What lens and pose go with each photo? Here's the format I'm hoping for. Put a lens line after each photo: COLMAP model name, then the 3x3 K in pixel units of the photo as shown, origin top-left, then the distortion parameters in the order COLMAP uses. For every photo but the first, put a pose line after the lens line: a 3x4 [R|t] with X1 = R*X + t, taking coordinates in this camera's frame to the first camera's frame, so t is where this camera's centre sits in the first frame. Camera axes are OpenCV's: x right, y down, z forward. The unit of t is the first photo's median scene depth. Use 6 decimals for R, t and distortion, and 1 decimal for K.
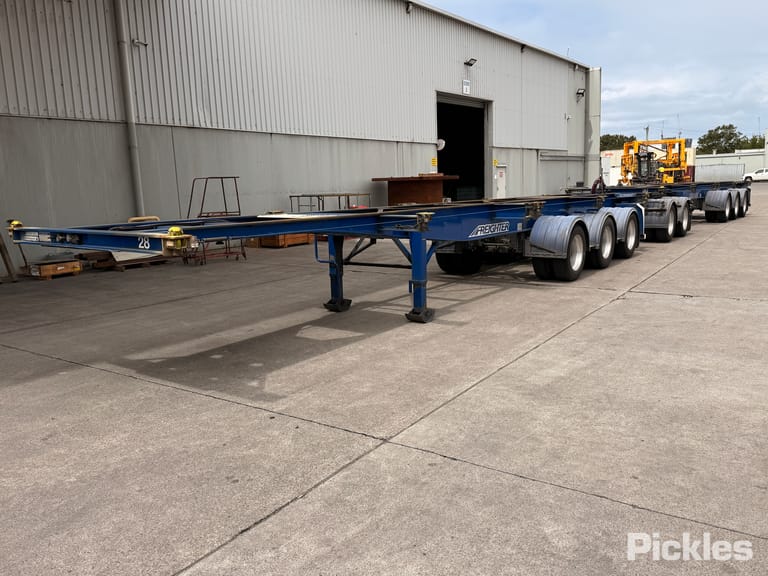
lens RADIAL K [[616.7, 0, 381.5], [0, 616.7, 296.5], [0, 0, 1]] dist [0.088066, -0.120636]
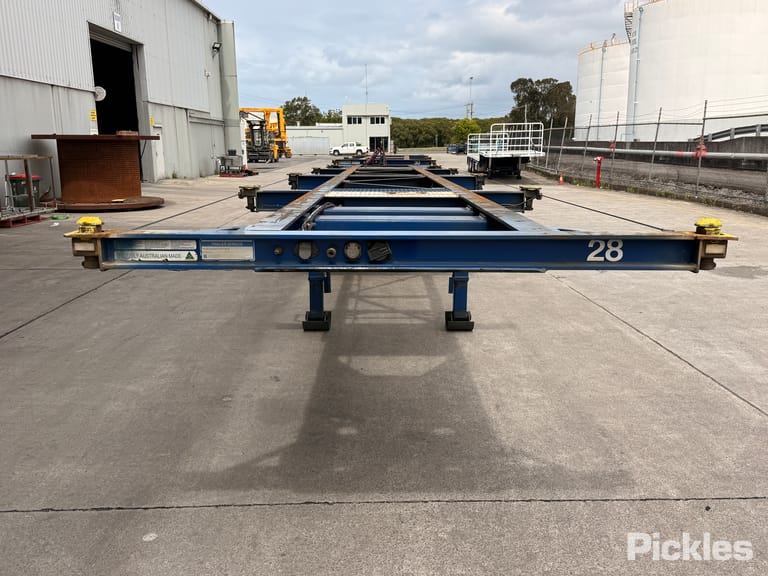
lens RADIAL K [[688.7, 0, 382.3], [0, 688.7, 285.9], [0, 0, 1]] dist [0.106364, -0.133933]
pose [[0.799021, -0.090788, 0.594410, -0.285124], [0.083522, 0.995710, 0.039809, -0.030558], [-0.595475, 0.017838, 0.803176, 0.203015]]
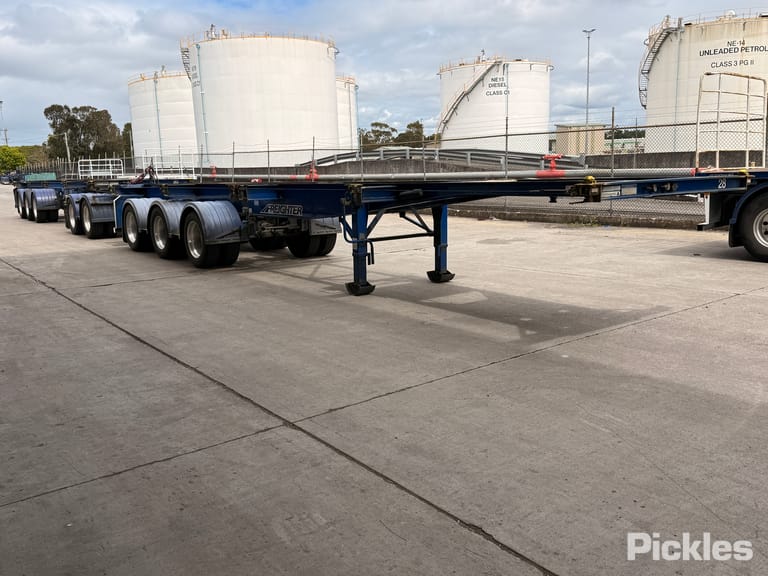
lens RADIAL K [[688.7, 0, 389.6], [0, 688.7, 292.6], [0, 0, 1]] dist [0.106364, -0.133933]
pose [[0.276625, -0.148349, 0.949458, -0.612494], [0.189253, 0.977073, 0.097525, -0.042947], [-0.942158, 0.152710, 0.298359, 0.389638]]
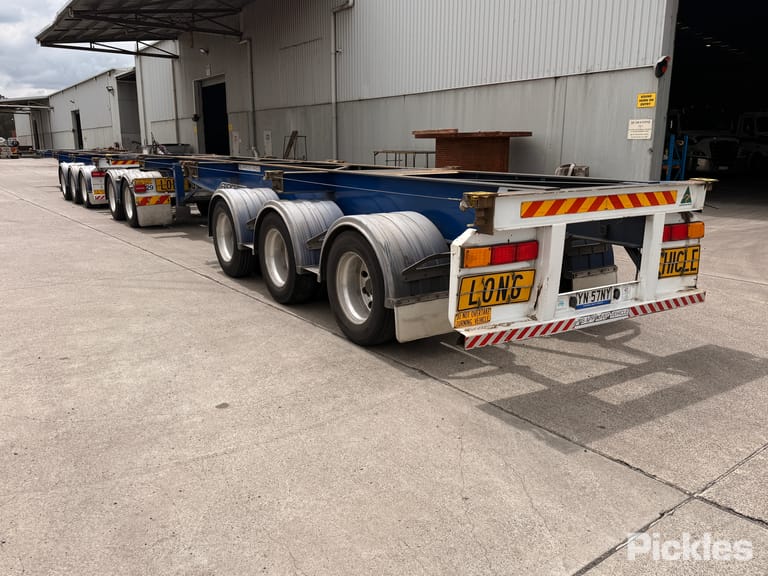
lens RADIAL K [[616.7, 0, 383.2], [0, 616.7, 297.1], [0, 0, 1]] dist [0.088066, -0.120636]
pose [[-0.340580, 0.251847, -0.905858, 1.250368], [-0.155096, 0.935210, 0.318320, -0.350470], [0.927335, 0.248908, -0.279453, 1.766801]]
